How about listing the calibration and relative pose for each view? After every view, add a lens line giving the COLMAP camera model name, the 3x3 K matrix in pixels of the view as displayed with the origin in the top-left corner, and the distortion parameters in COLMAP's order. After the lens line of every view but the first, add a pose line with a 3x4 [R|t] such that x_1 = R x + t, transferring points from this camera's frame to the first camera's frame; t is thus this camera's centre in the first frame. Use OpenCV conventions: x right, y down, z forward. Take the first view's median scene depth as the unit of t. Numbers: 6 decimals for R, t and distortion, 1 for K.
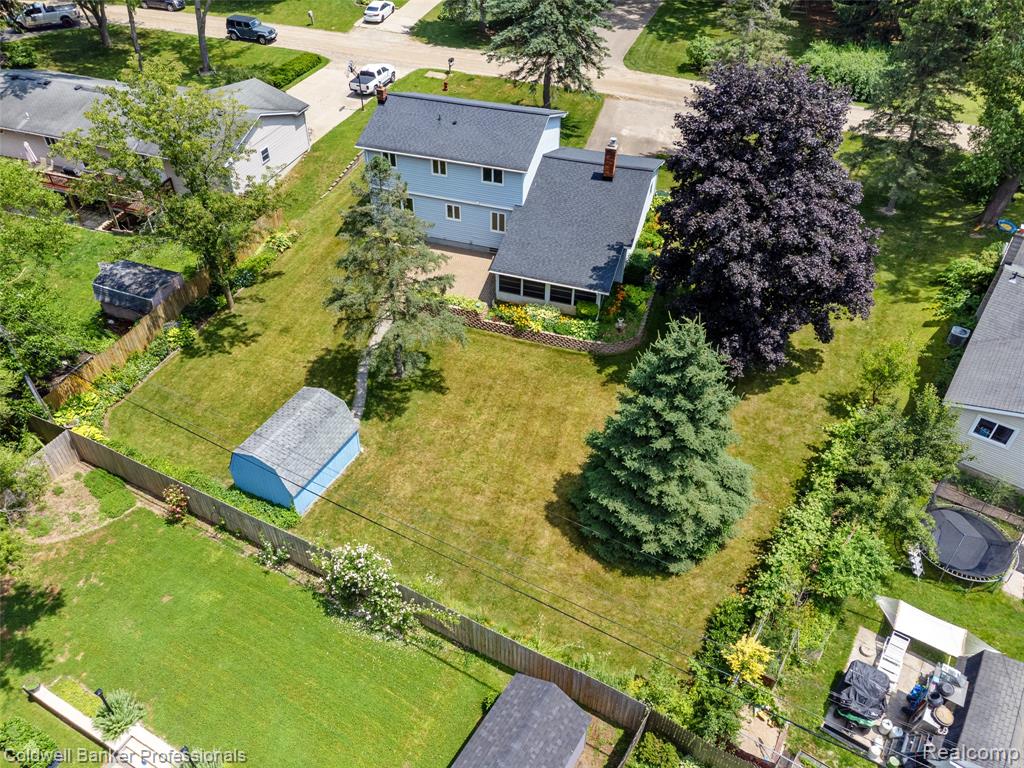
lens RADIAL K [[731.4, 0, 512.0], [0, 731.4, 384.0], [0, 0, 1]] dist [-0.002609, 0.041708]
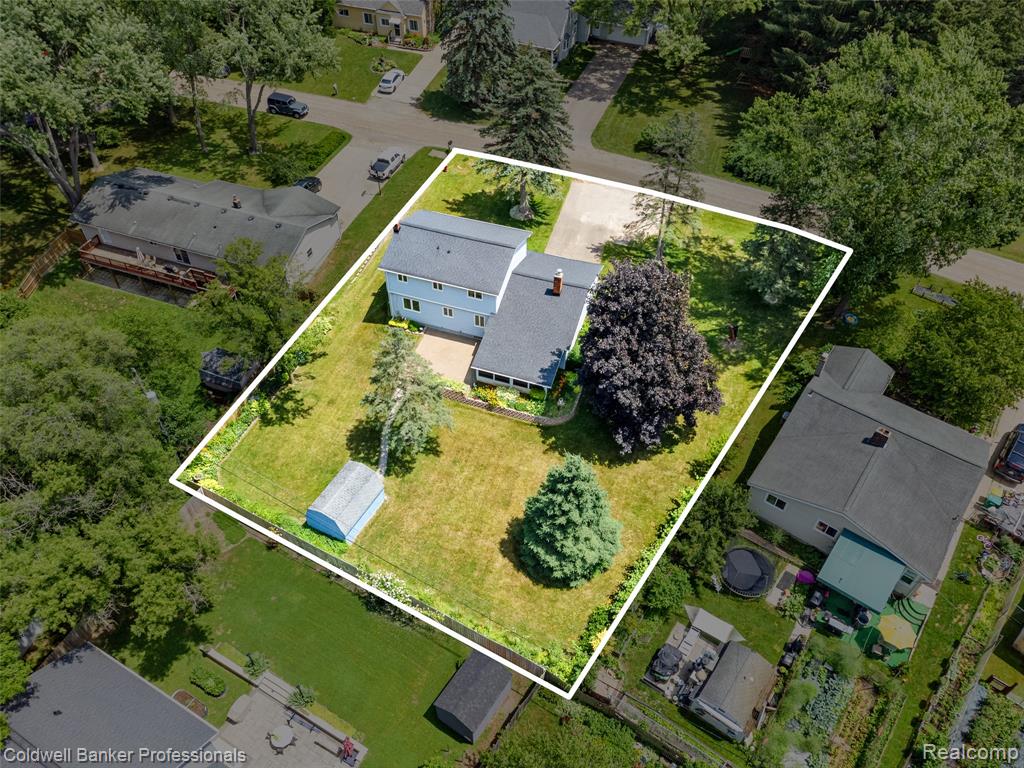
lens RADIAL K [[725.5, 0, 510.0], [0, 725.5, 382.9], [0, 0, 1]] dist [0.005412, 0.042611]
pose [[0.999819, 0.010943, -0.015546, 0.085008], [-0.009331, 0.994921, 0.100221, -0.327327], [0.016564, -0.100058, 0.994844, -0.536197]]
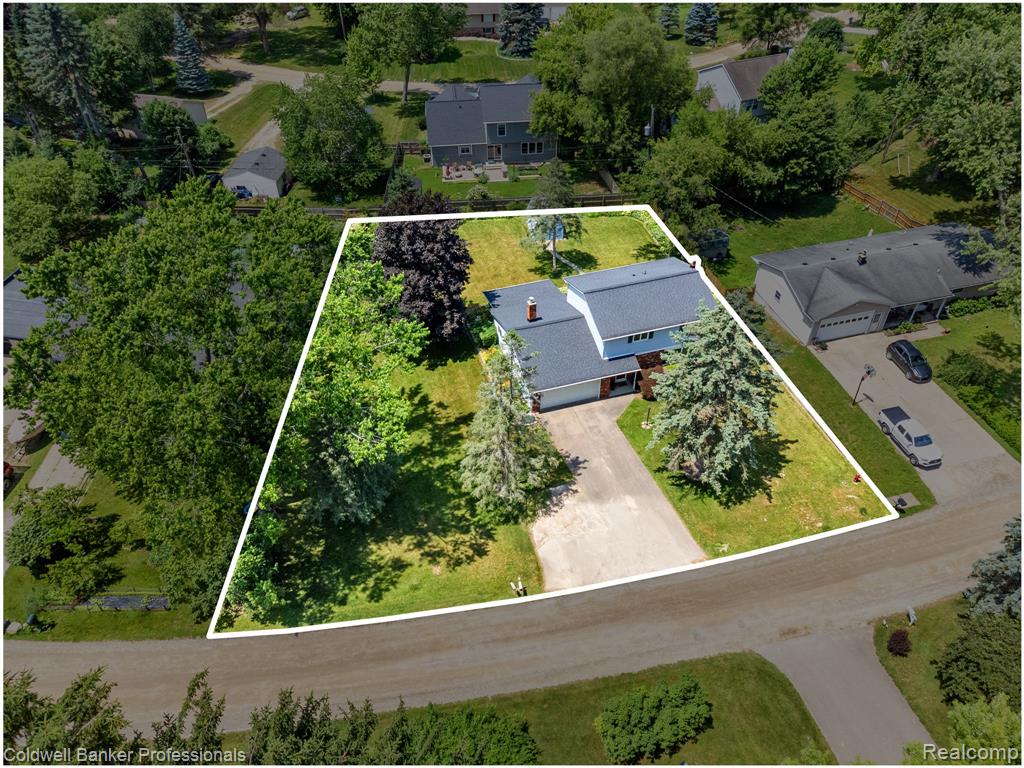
lens RADIAL K [[727.9, 0, 525.6], [0, 727.9, 383.5], [0, 0, 1]] dist [0.002237, -0.001262]
pose [[-0.821529, 0.373598, -0.430714, 1.078392], [-0.384321, 0.195173, 0.902333, -2.055991], [0.421173, 0.906825, -0.016759, 1.502878]]
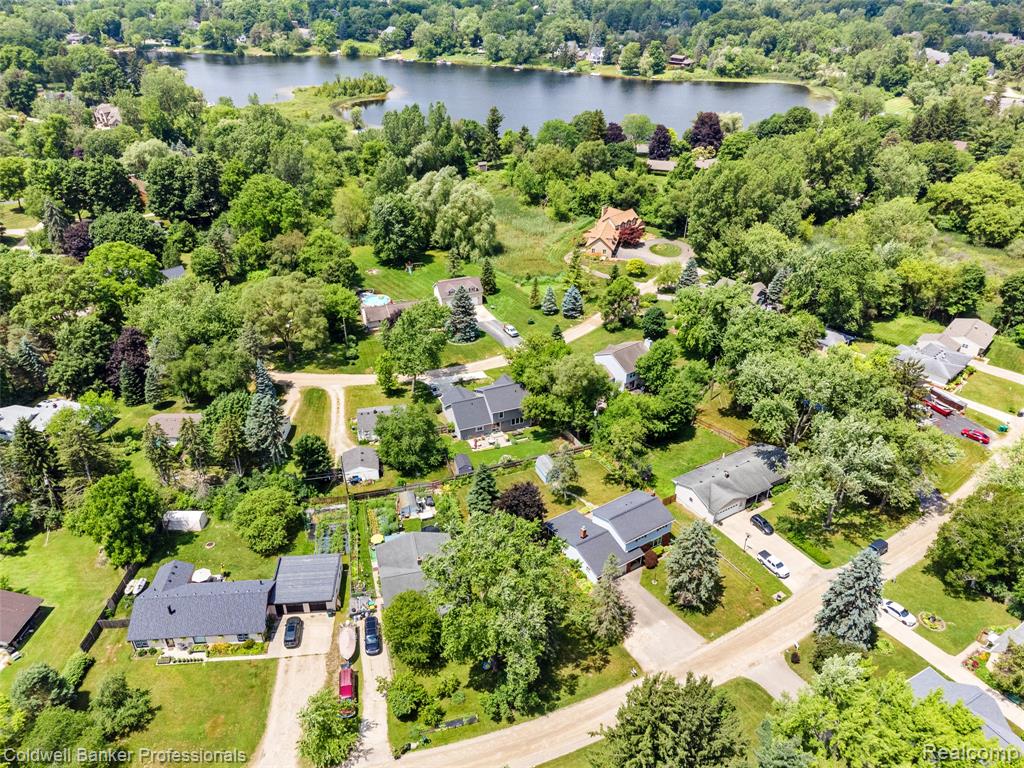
lens RADIAL K [[725.5, 0, 510.0], [0, 725.5, 382.9], [0, 0, 1]] dist [0.005412, 0.042611]
pose [[-0.640756, 0.378913, -0.667724, 2.571706], [-0.514582, 0.433490, 0.739792, -3.236583], [0.569769, 0.817625, -0.082780, 0.777875]]
